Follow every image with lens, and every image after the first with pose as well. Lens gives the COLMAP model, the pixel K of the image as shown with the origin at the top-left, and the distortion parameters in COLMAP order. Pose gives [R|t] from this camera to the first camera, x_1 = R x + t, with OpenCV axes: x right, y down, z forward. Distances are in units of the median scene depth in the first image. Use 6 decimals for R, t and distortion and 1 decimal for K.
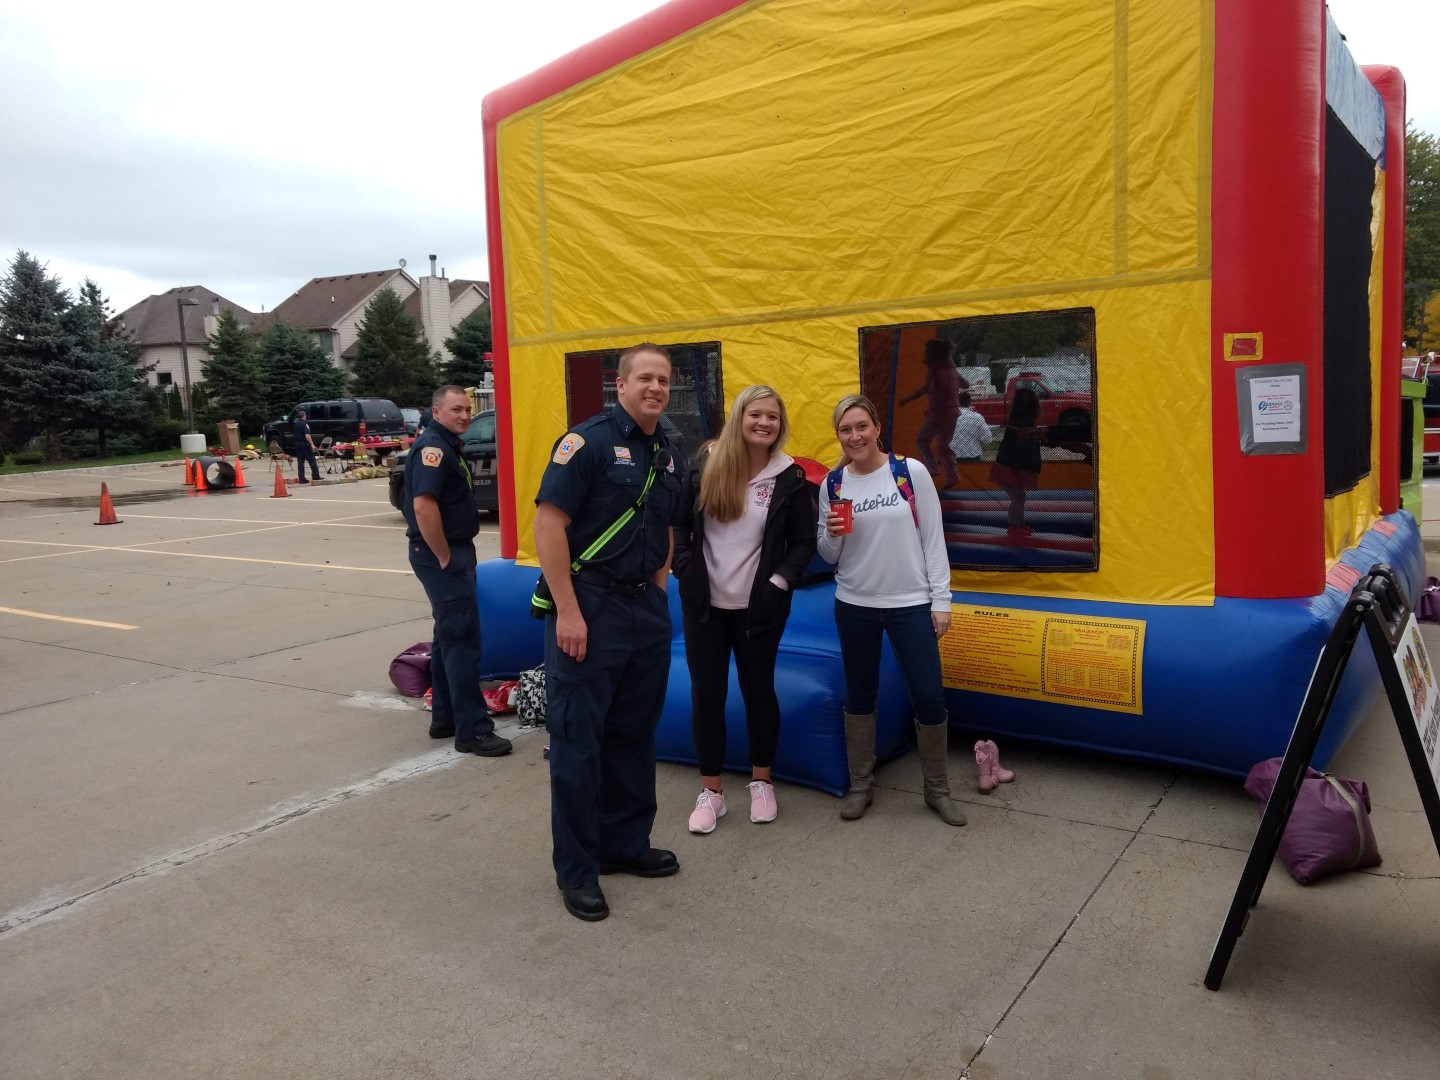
lens RADIAL K [[1143.0, 0, 727.3], [0, 1143.0, 539.9], [0, 0, 1]] dist [0.006698, -0.007373]
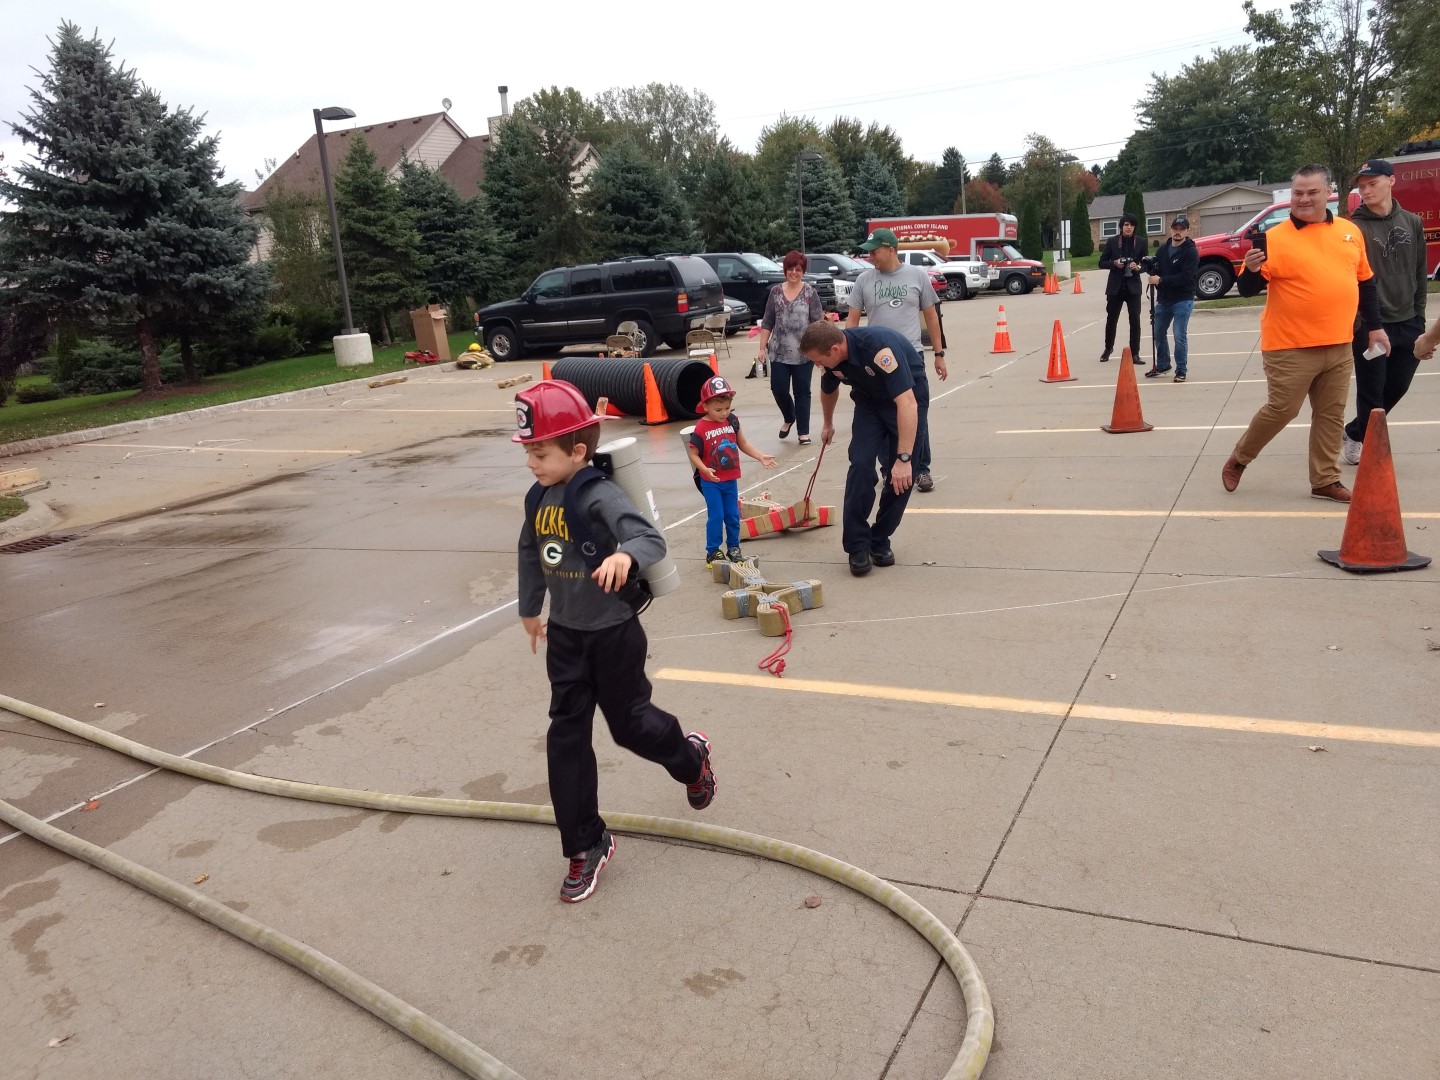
lens RADIAL K [[1143.0, 0, 713.7], [0, 1143.0, 540.5], [0, 0, 1]] dist [0.006698, -0.007373]
pose [[0.994118, -0.076146, 0.077018, -0.362899], [0.068423, 0.992793, 0.098384, -0.031245], [-0.083954, -0.092536, 0.992164, 0.388915]]
